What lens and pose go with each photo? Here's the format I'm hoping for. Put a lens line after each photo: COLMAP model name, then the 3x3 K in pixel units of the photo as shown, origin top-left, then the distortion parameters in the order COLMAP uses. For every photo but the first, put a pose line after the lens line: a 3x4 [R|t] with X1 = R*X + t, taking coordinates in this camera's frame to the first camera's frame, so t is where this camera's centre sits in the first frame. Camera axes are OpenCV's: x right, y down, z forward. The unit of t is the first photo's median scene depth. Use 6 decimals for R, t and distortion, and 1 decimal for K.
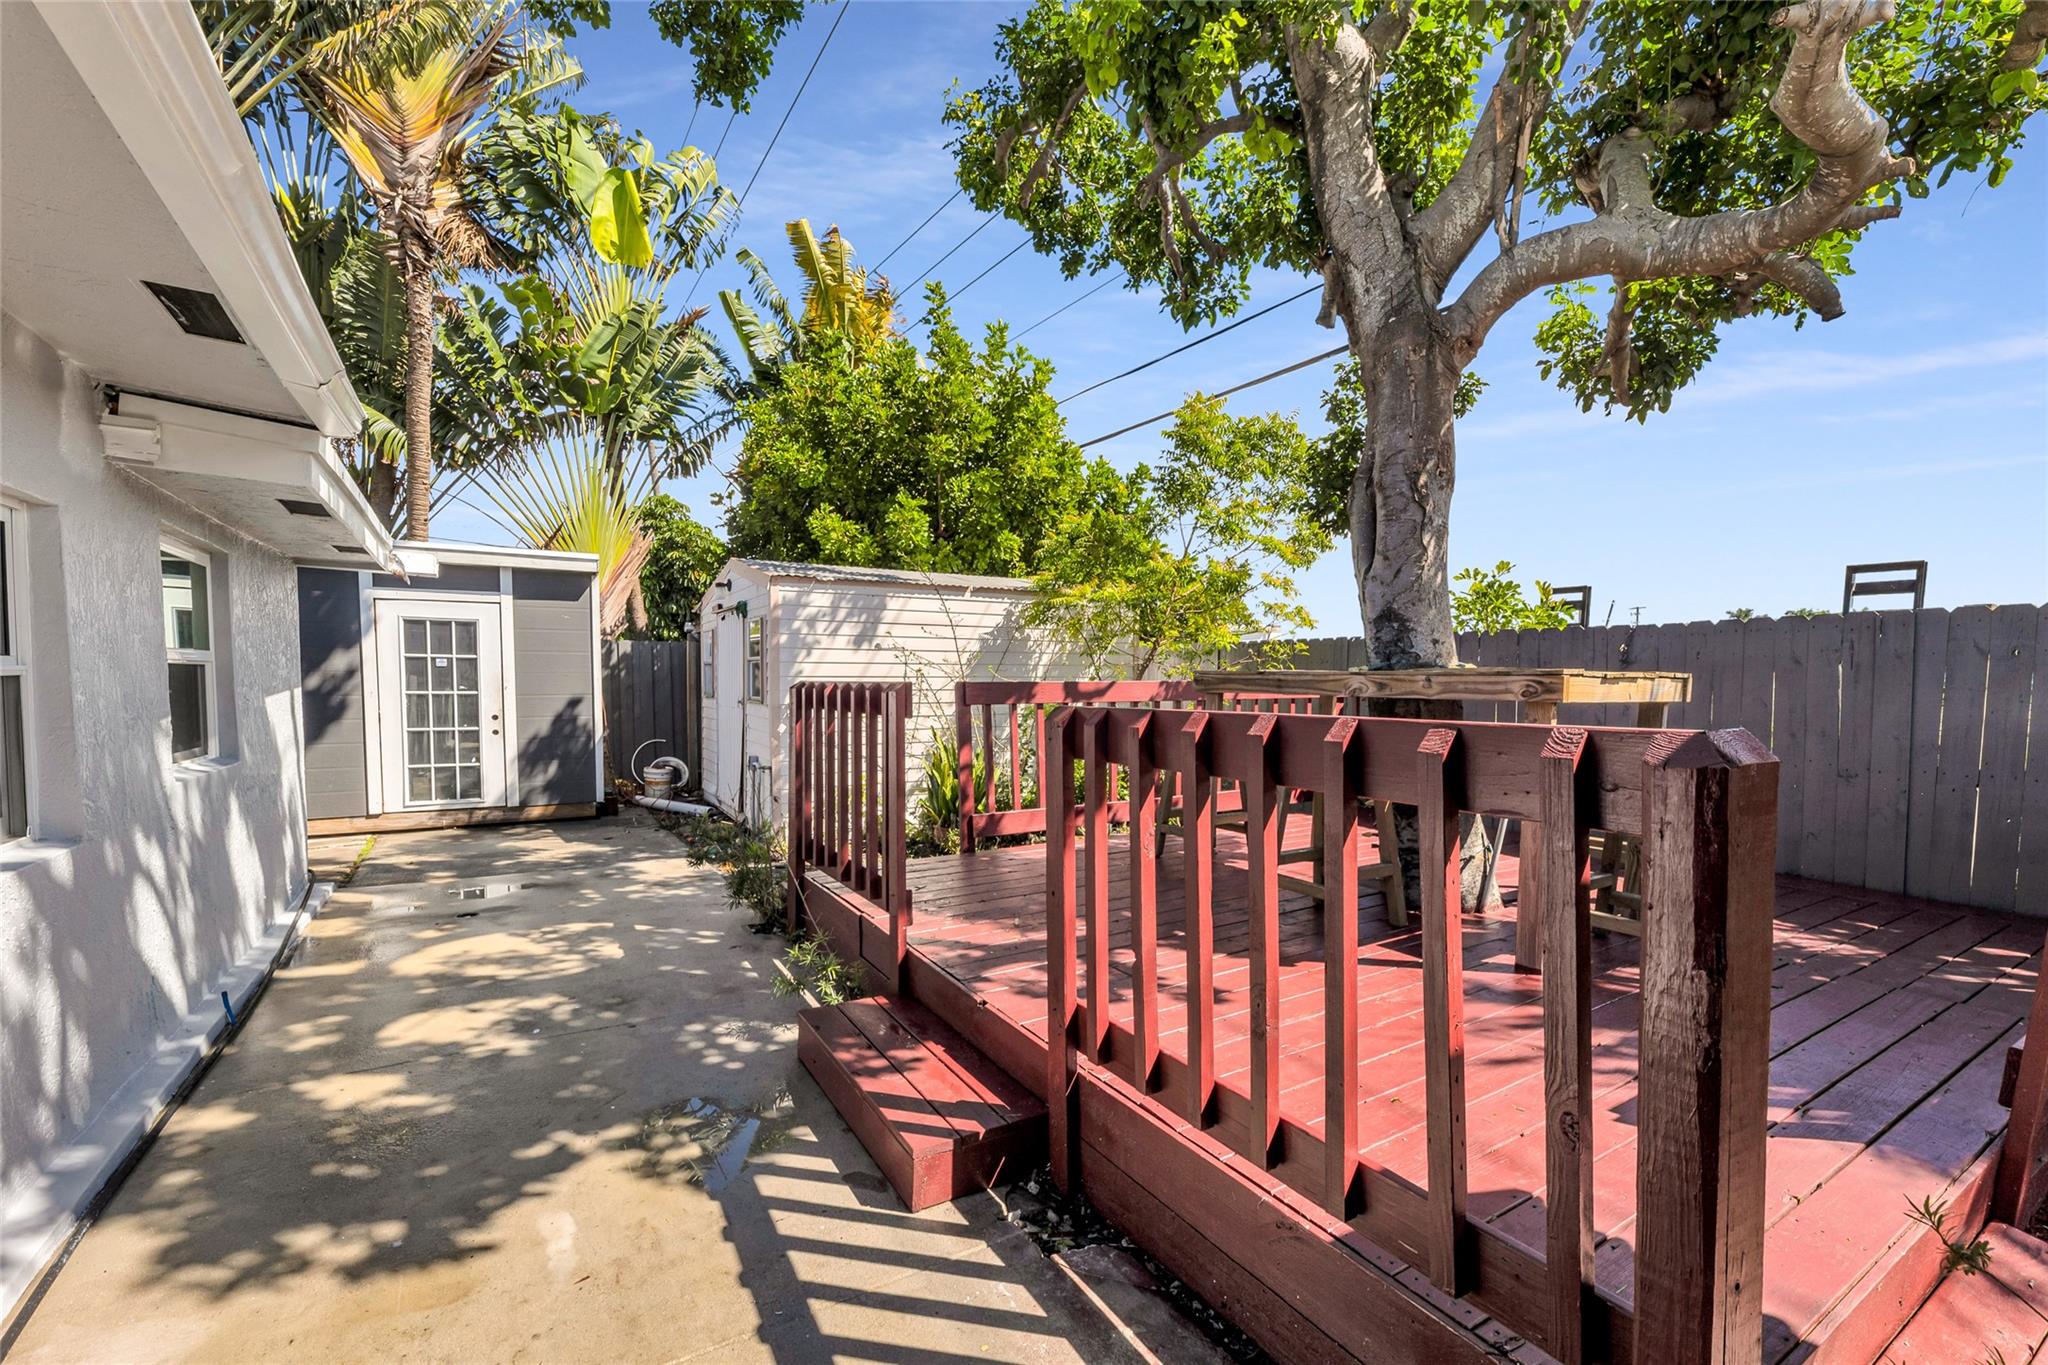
lens RADIAL K [[850.3, 0, 1028.2], [0, 850.3, 744.0], [0, 0, 1]] dist [-0.000620, -0.000027]
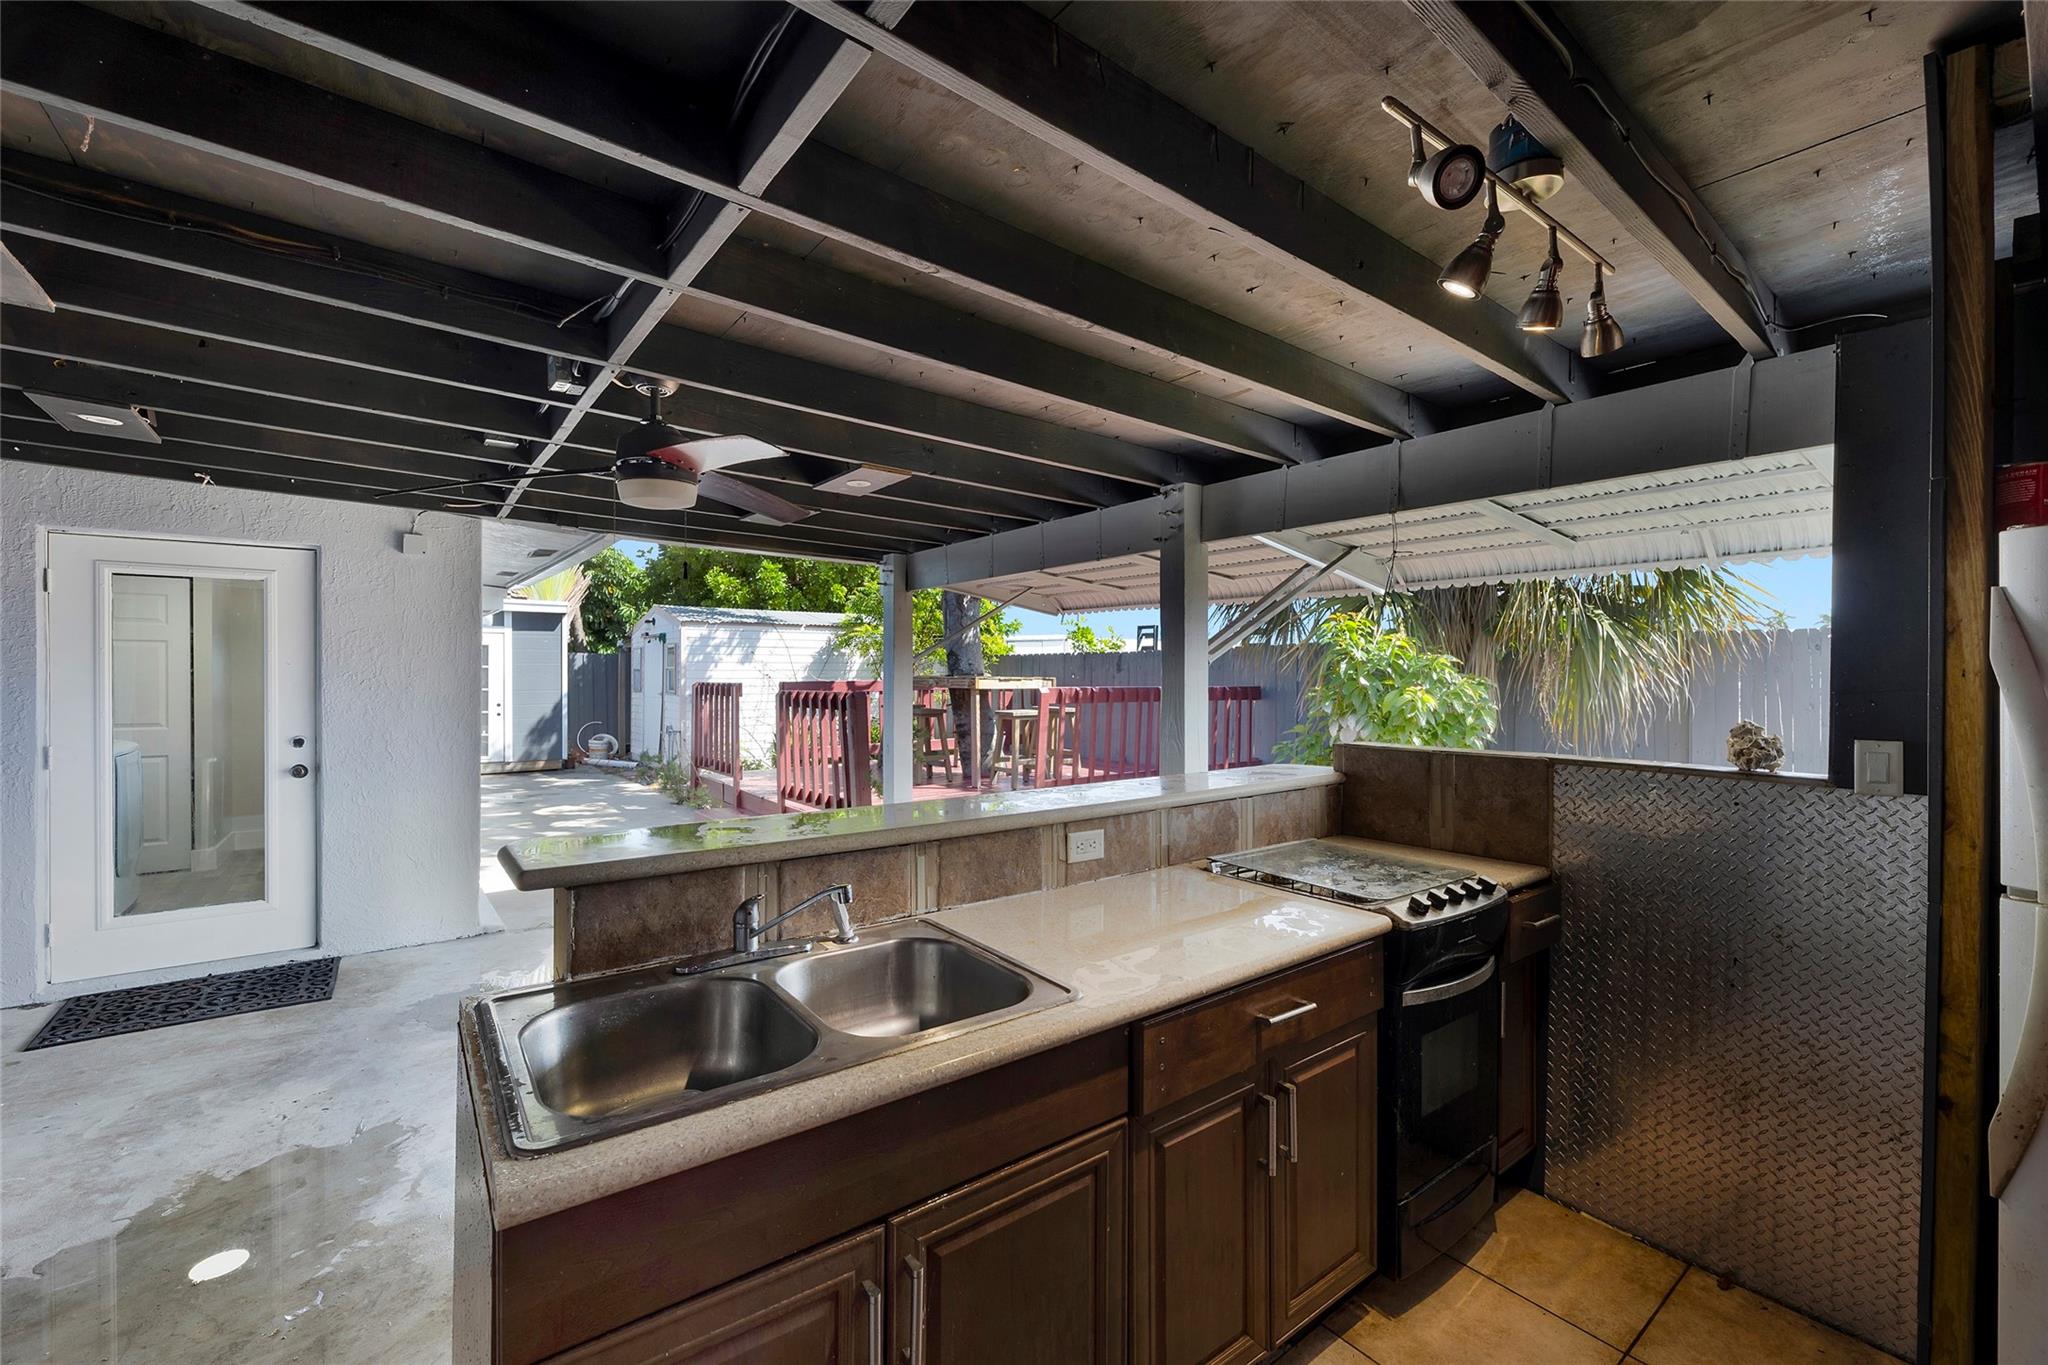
lens RADIAL K [[857.8, 0, 1024.0], [0, 857.8, 682.5], [0, 0, 1]] dist [0.000007, -0.000075]
pose [[0.995183, -0.005434, 0.097887, 0.192090], [0.011995, 0.997710, -0.066570, 0.045611], [-0.097301, 0.067423, 0.992969, -0.693089]]
